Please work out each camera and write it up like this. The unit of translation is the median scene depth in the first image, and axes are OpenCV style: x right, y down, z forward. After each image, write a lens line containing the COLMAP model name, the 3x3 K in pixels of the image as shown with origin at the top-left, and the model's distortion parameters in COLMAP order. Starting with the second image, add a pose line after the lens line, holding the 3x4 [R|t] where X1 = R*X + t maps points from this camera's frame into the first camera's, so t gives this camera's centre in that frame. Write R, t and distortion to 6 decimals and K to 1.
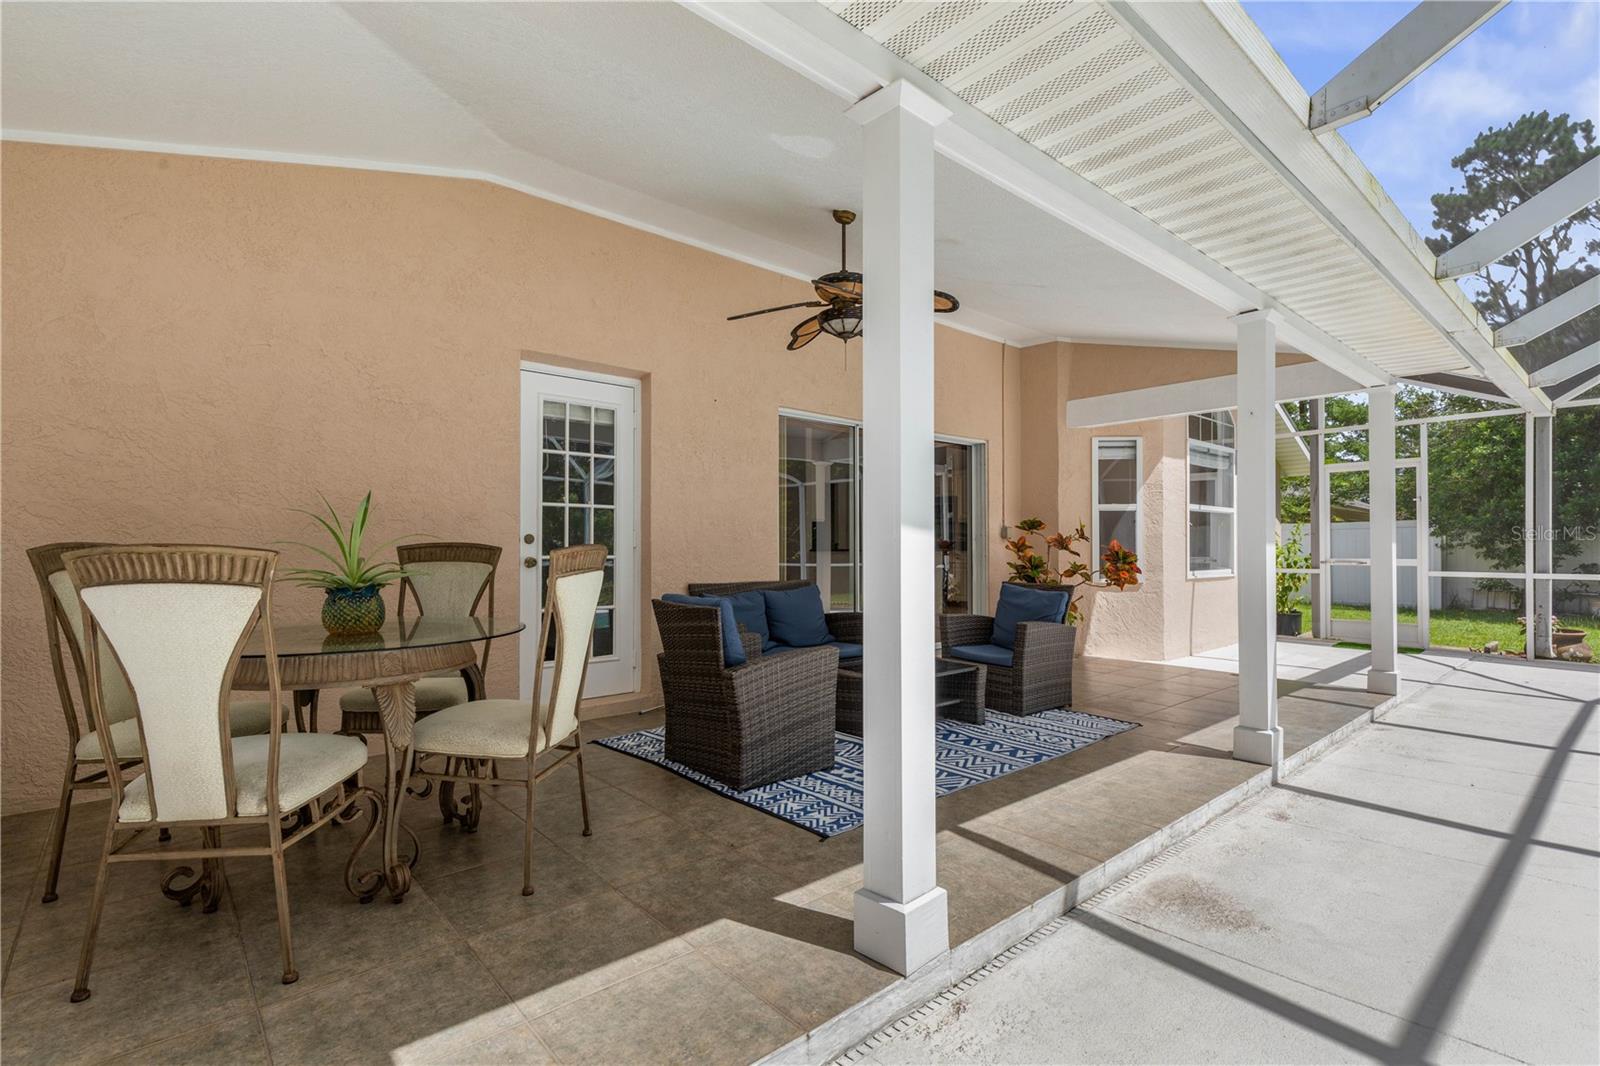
lens RADIAL K [[760.5, 0, 826.0], [0, 760.5, 541.7], [0, 0, 1]] dist [-0.000896, -0.000233]
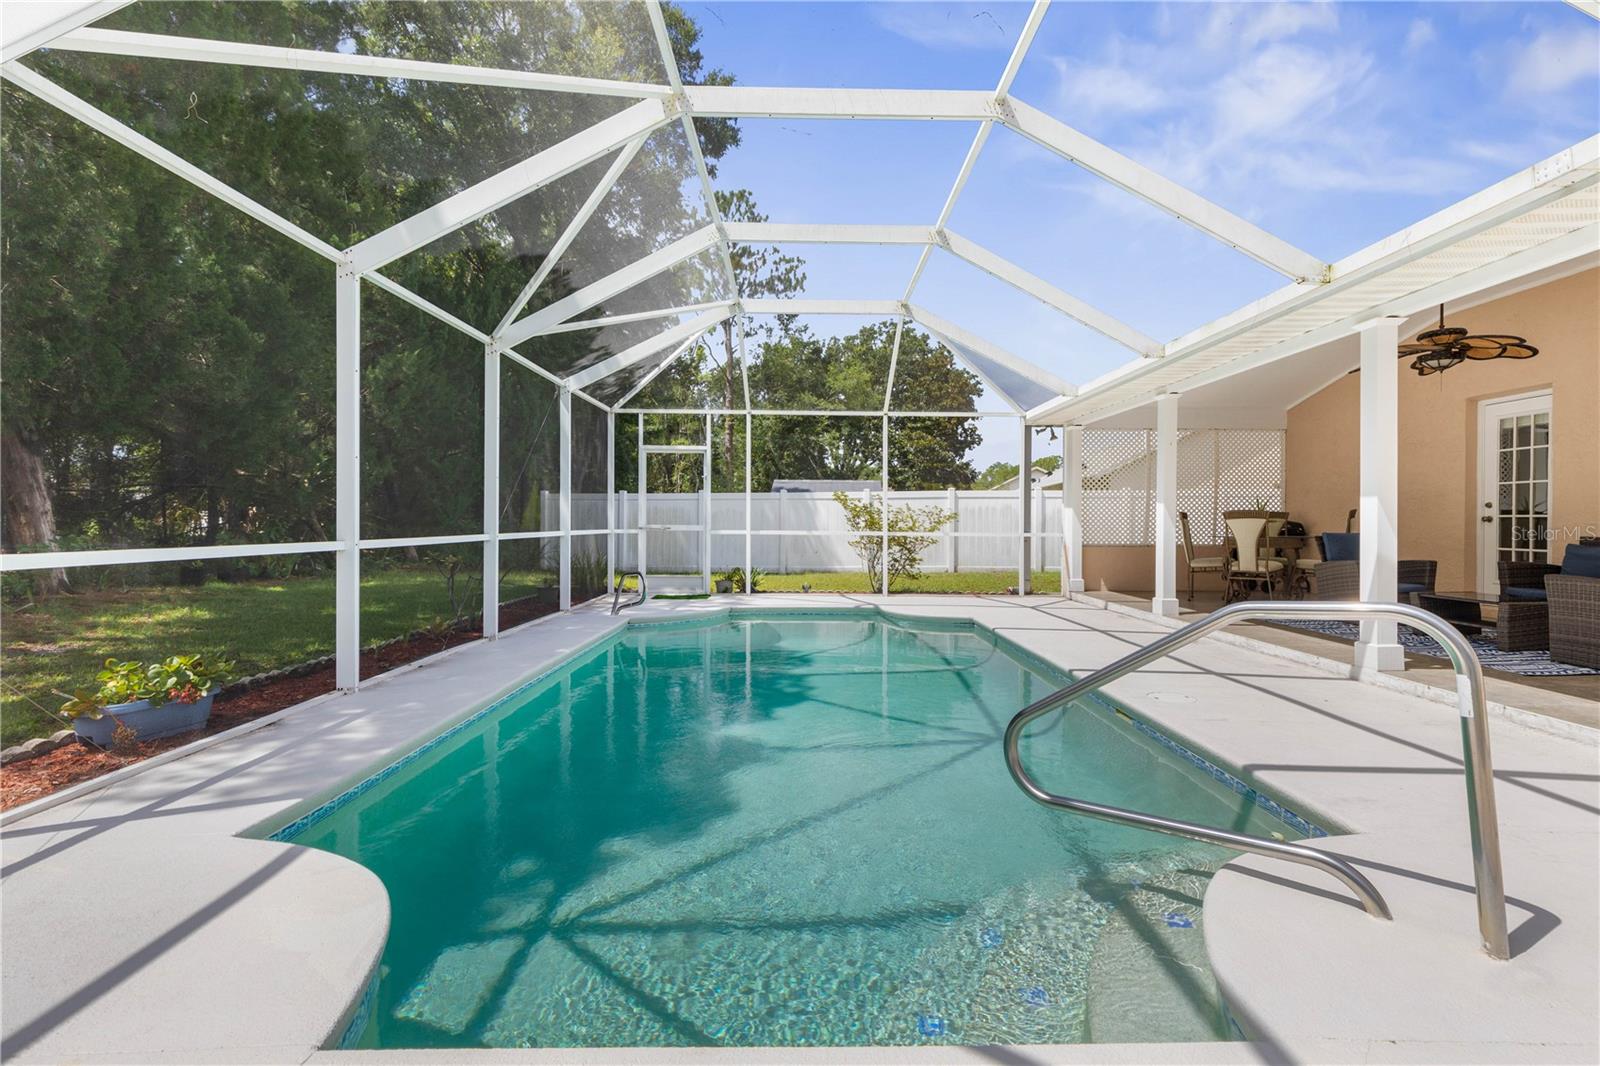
lens RADIAL K [[721.3, 0, 817.2], [0, 721.3, 522.4], [0, 0, 1]] dist [0.002490, 0.000038]
pose [[-0.662236, -0.000317, -0.749295, 1.532501], [0.005318, 0.999973, -0.005123, 0.029430], [0.749276, -0.007377, -0.662216, 0.810543]]
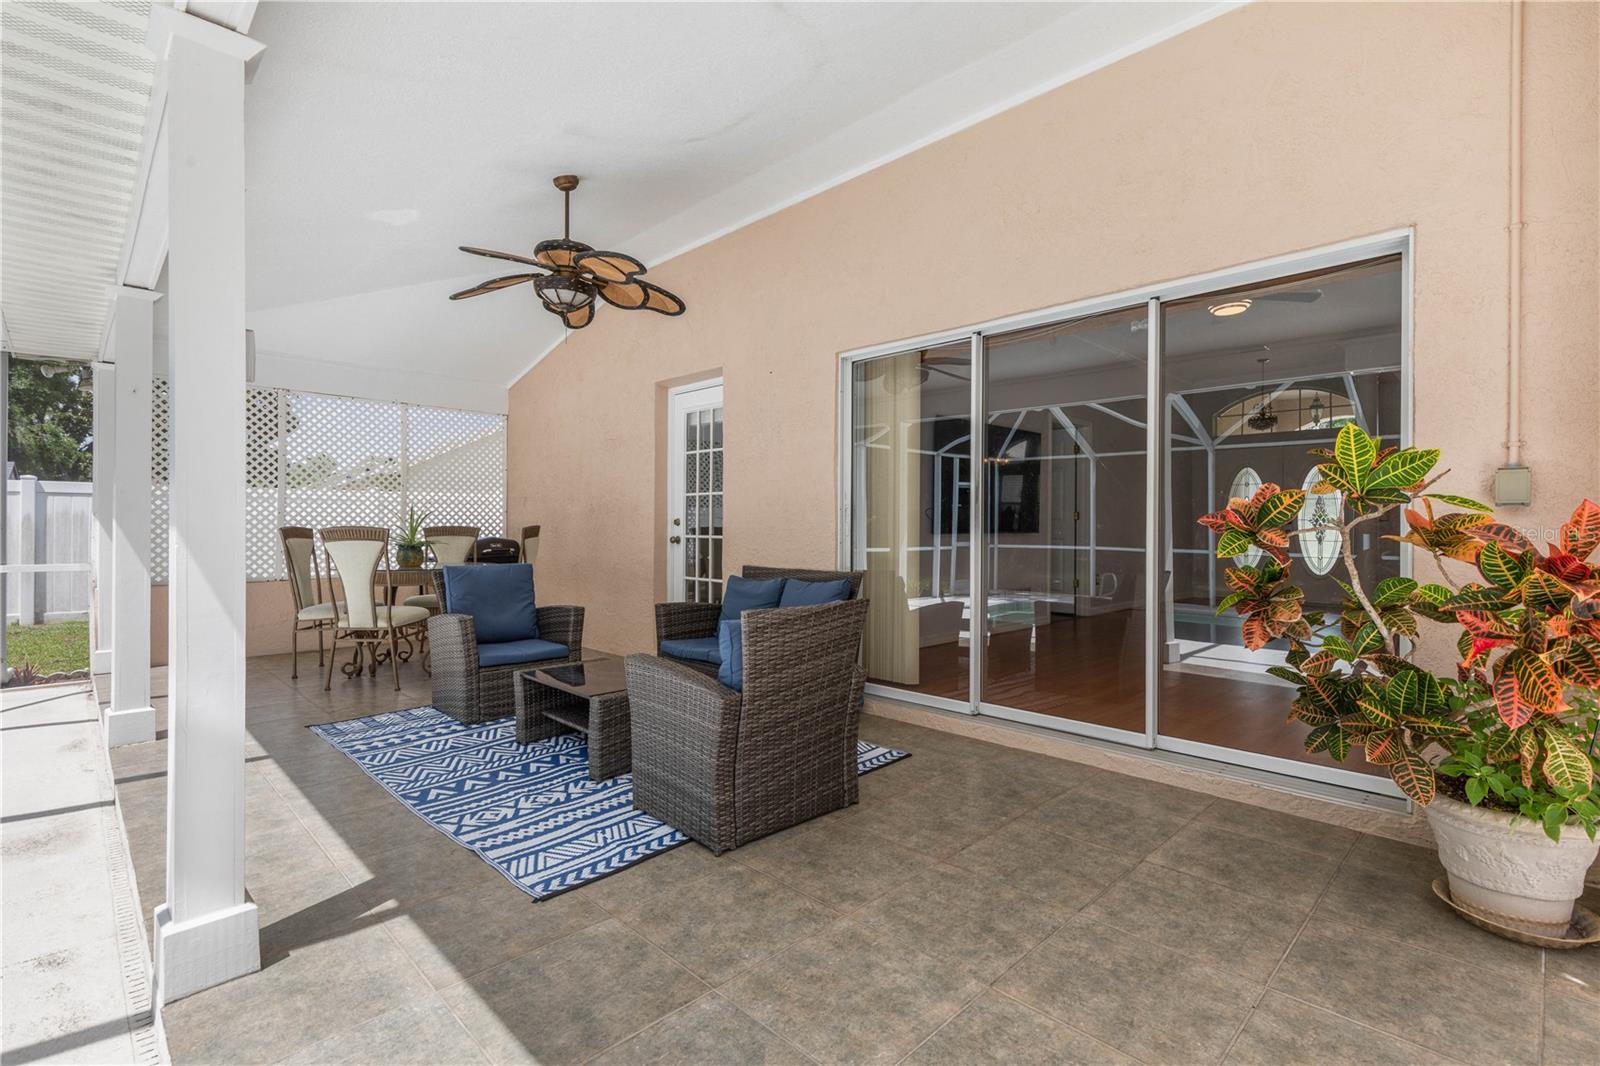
lens RADIAL K [[738.6, 0, 800.0], [0, 738.6, 533.0], [0, 0, 1]] dist [0.002545, 0.000114]
pose [[0.036065, 0.008716, -0.999311, 0.768364], [0.007012, 0.999935, 0.008974, 0.004366], [0.999325, -0.007331, 0.036001, 0.999939]]
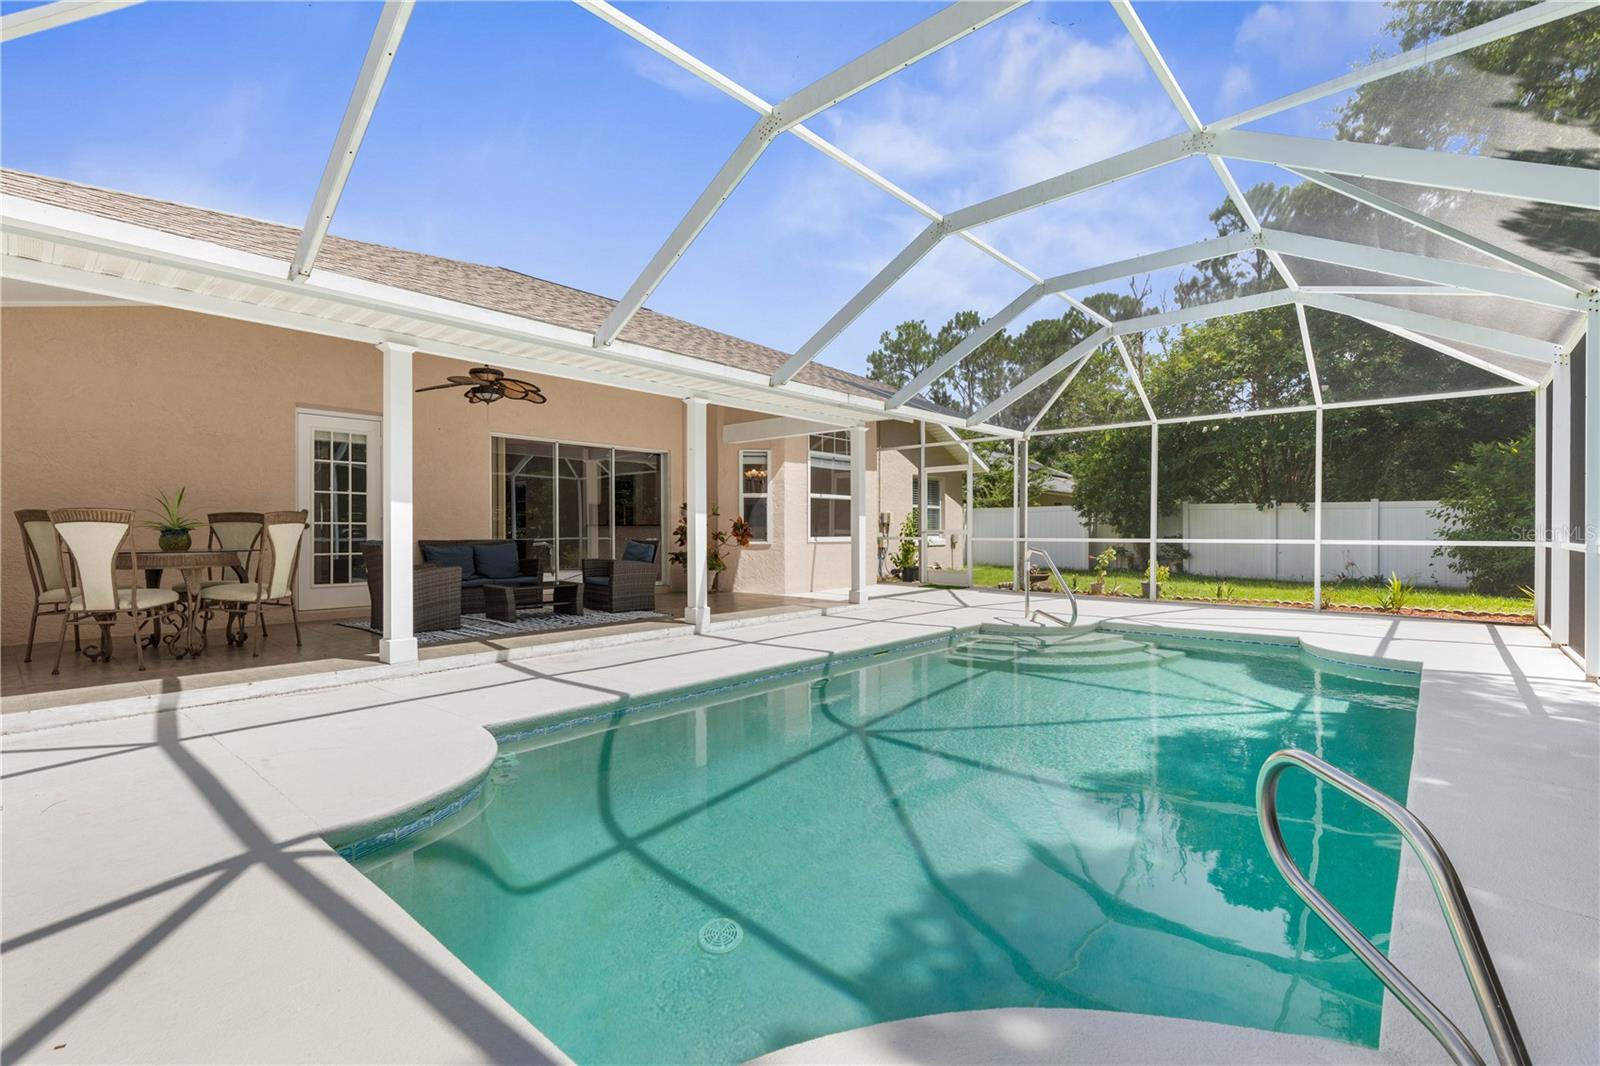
lens RADIAL K [[715.2, 0, 830.3], [0, 715.2, 533.5], [0, 0, 1]] dist [0.000206, 0.000088]
pose [[0.990579, -0.001448, 0.136936, 0.474072], [-0.000132, 0.999933, 0.011533, 0.021805], [-0.136944, -0.011443, 0.990513, -0.639031]]
